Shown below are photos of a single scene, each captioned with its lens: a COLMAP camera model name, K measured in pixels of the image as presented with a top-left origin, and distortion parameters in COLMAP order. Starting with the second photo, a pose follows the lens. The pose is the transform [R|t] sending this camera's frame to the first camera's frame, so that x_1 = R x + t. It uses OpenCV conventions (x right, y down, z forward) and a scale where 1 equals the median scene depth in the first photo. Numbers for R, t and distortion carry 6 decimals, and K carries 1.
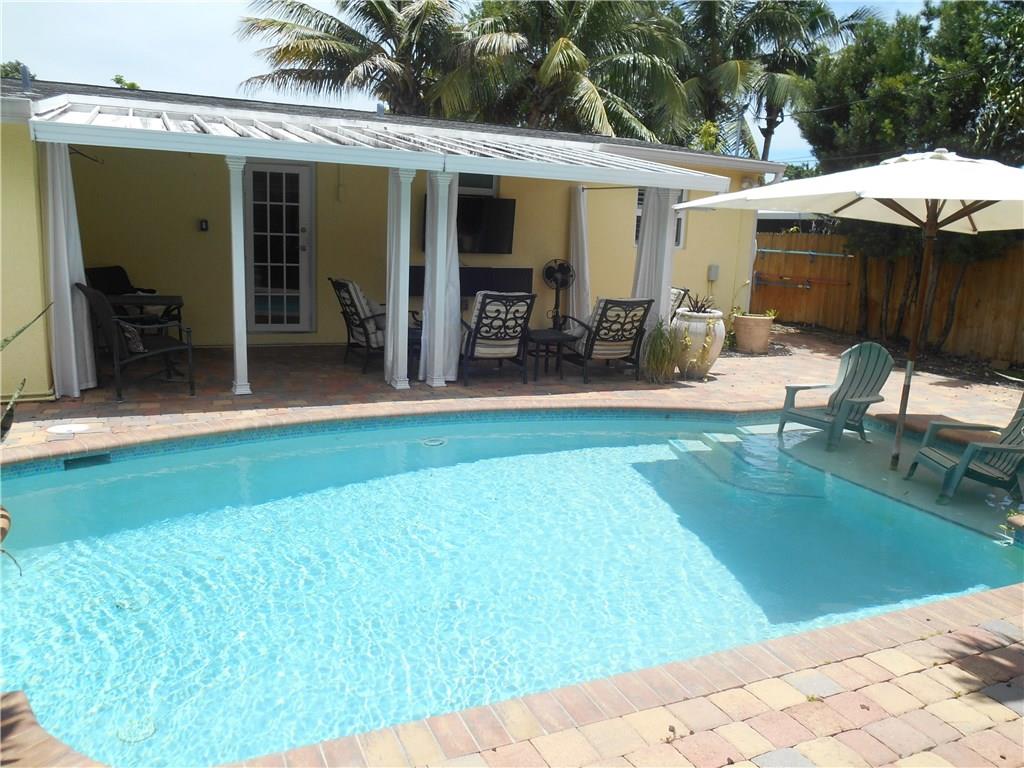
lens RADIAL K [[790.3, 0, 517.9], [0, 790.3, 383.8], [0, 0, 1]] dist [-0.034235, 0.010759]
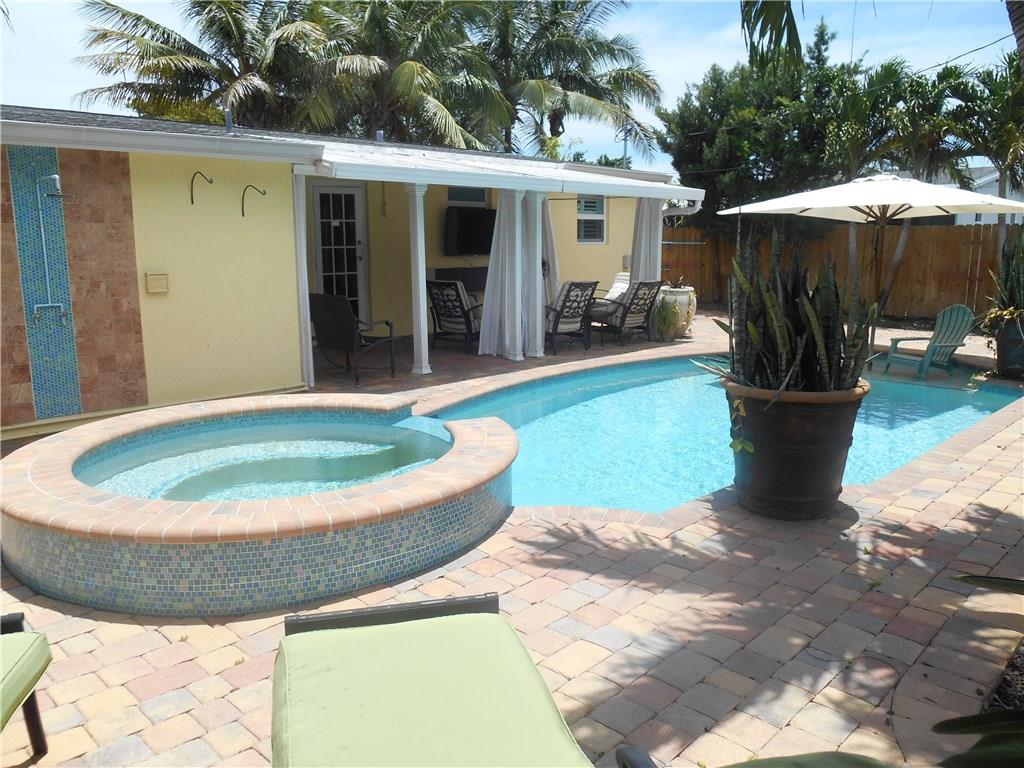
lens RADIAL K [[789.0, 0, 514.9], [0, 789.0, 381.1], [0, 0, 1]] dist [-0.028849, 0.015553]
pose [[0.935244, -0.107044, 0.337432, -0.509427], [0.108507, 0.993989, 0.014580, 0.017548], [-0.336964, 0.022978, 0.941237, -0.179838]]
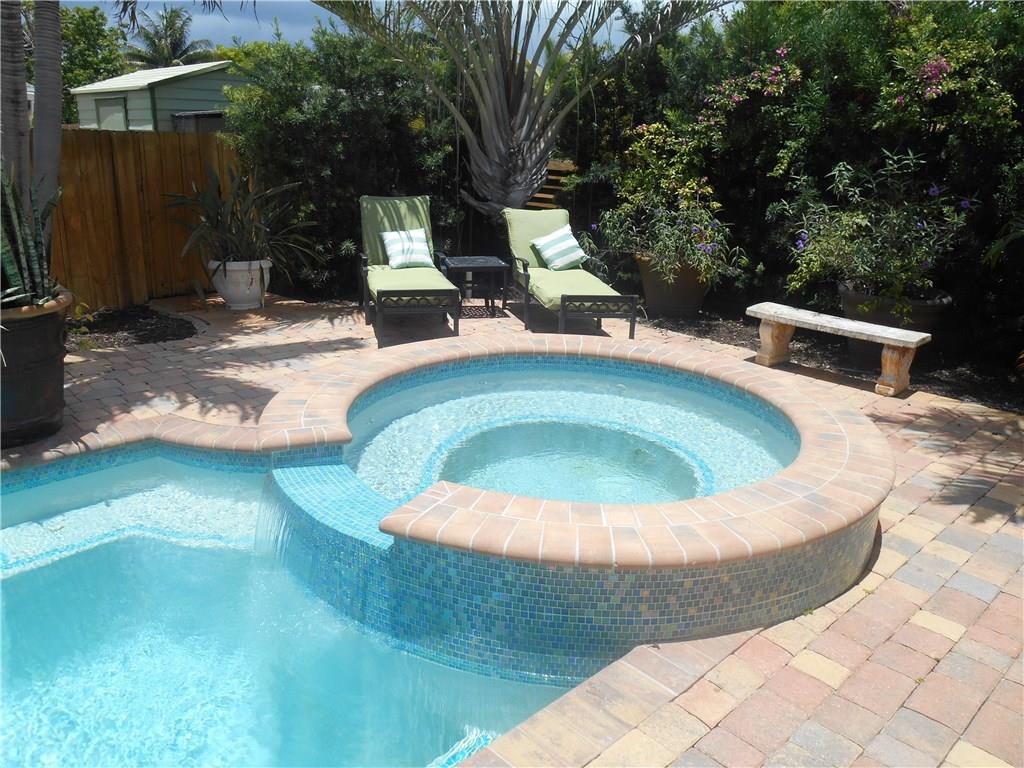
lens RADIAL K [[789.0, 0, 514.9], [0, 789.0, 381.1], [0, 0, 1]] dist [-0.028849, 0.015553]
pose [[-0.943071, 0.029631, -0.331269, -0.322433], [-0.131728, 0.881295, 0.453836, -0.155185], [0.305393, 0.471637, -0.827220, 0.691271]]
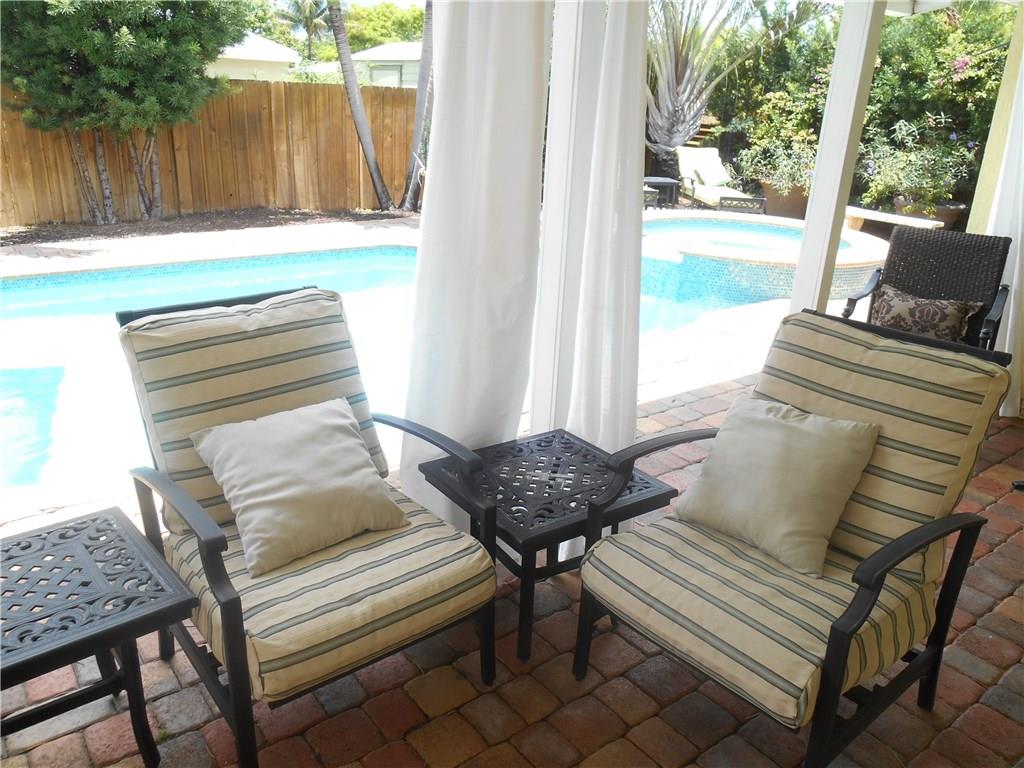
lens RADIAL K [[789.0, 0, 514.9], [0, 789.0, 381.1], [0, 0, 1]] dist [-0.028849, 0.015553]
pose [[-0.972357, -0.006247, -0.233415, -0.042691], [-0.127500, 0.851664, 0.508343, -0.227694], [0.195615, 0.524051, -0.828918, 1.120055]]
